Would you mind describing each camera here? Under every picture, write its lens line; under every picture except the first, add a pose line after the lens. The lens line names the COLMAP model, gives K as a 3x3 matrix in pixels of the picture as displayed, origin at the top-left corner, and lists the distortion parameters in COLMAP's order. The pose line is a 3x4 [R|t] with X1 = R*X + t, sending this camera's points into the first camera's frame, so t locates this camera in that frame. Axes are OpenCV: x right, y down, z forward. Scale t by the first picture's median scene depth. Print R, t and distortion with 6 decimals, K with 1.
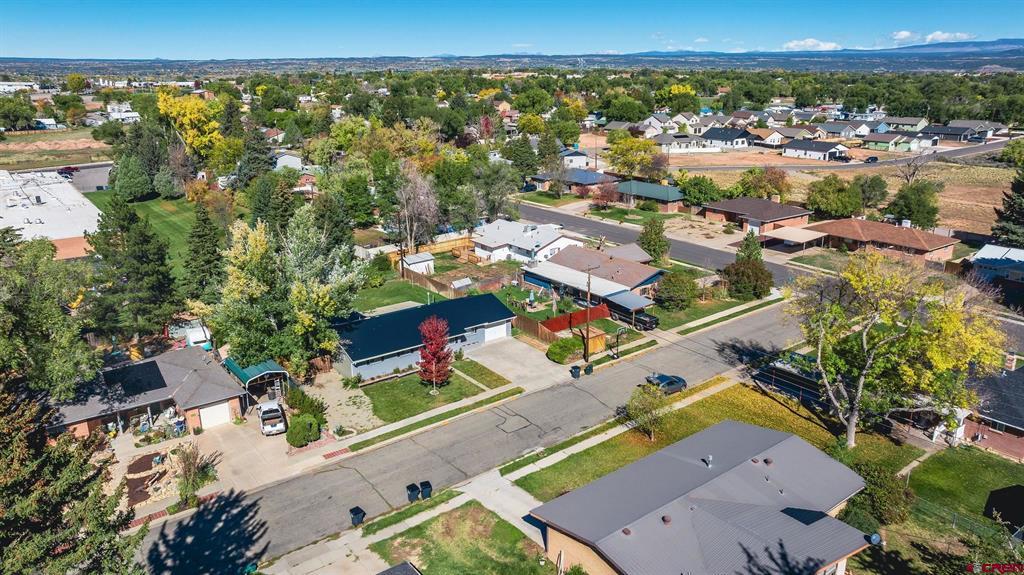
lens RADIAL K [[718.5, 0, 517.6], [0, 718.5, 289.3], [0, 0, 1]] dist [-0.052492, 0.056707]
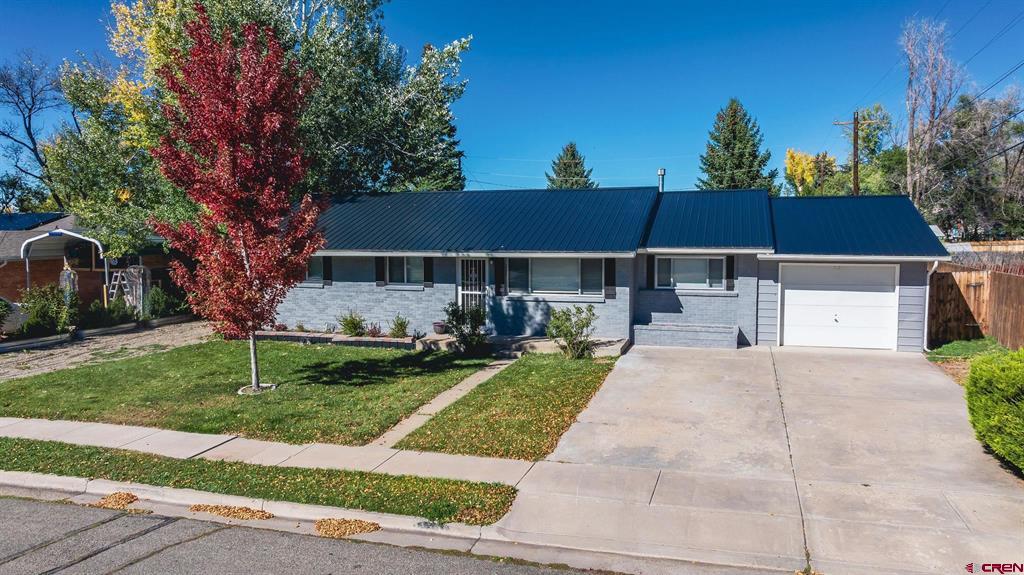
lens RADIAL K [[718.5, 0, 517.6], [0, 718.5, 289.3], [0, 0, 1]] dist [-0.052492, 0.056707]
pose [[0.576952, 0.075065, -0.813321, 0.115616], [-0.232577, 0.969644, -0.075493, 0.110793], [0.782965, 0.232715, 0.576896, 0.929086]]
